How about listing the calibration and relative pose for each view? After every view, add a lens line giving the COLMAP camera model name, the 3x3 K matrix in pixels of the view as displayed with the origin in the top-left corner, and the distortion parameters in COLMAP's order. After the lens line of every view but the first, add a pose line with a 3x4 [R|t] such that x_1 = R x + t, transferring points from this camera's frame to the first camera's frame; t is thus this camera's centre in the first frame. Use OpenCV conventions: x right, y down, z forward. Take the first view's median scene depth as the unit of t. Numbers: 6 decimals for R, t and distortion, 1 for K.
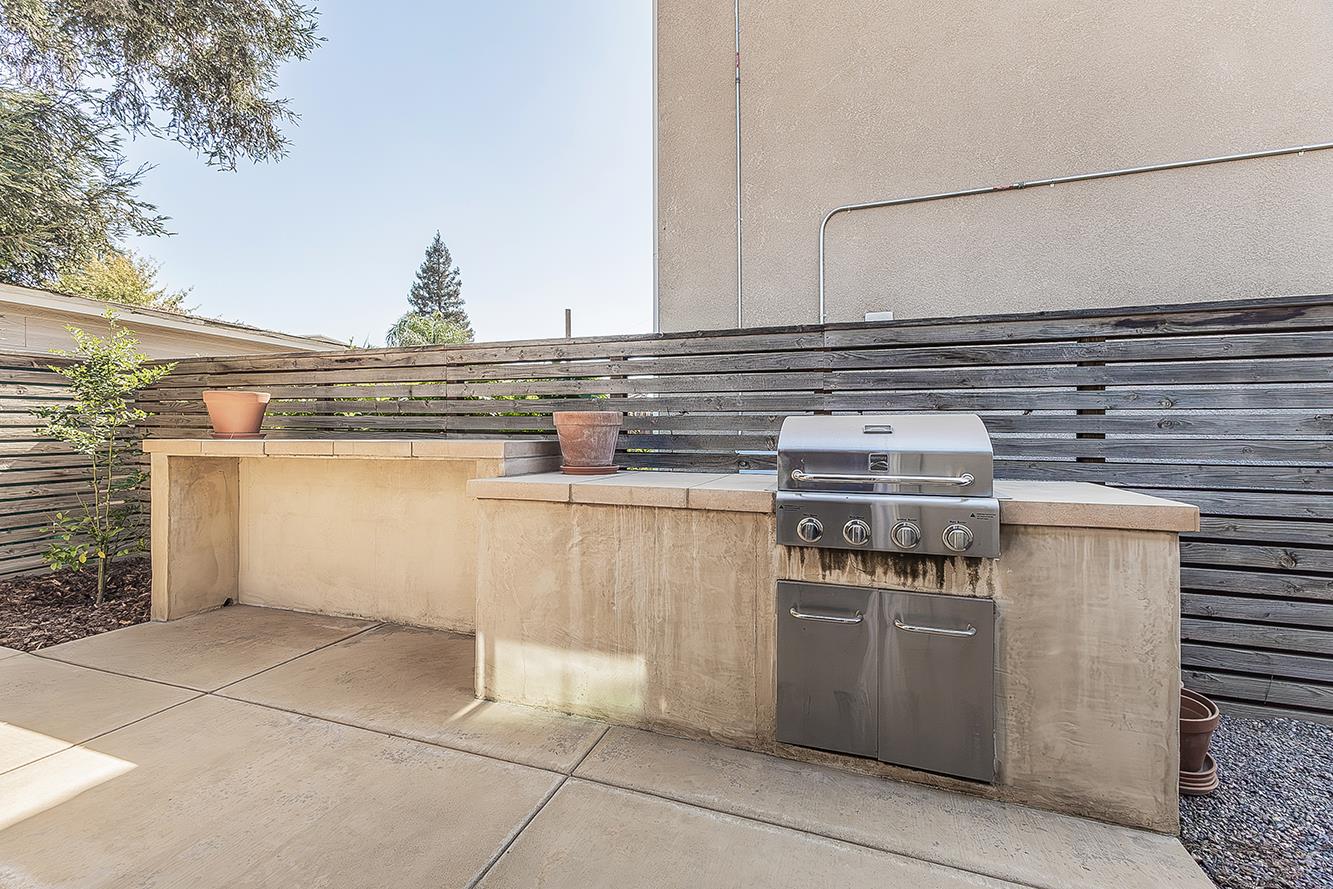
lens RADIAL K [[556.0, 0, 666.5], [0, 556.0, 444.5], [0, 0, 1]] dist [0.002664, 0.000078]
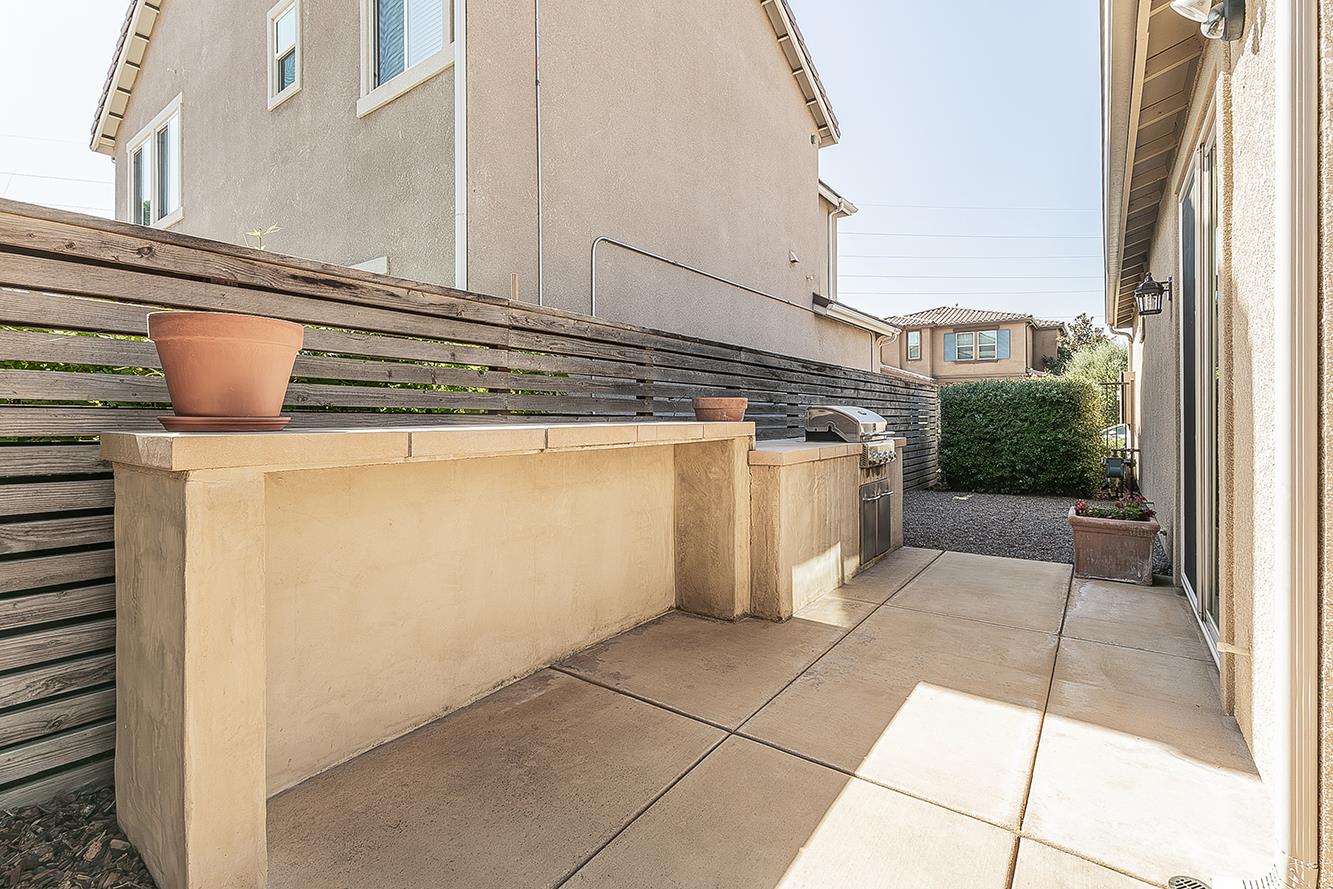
lens RADIAL K [[598.2, 0, 669.5], [0, 598.2, 418.4], [0, 0, 1]] dist [0.001214, 0.000302]
pose [[0.289416, -0.006103, 0.957184, -1.366519], [0.021129, 0.999777, -0.000014, -0.013565], [-0.956970, 0.020228, 0.289481, 0.668678]]
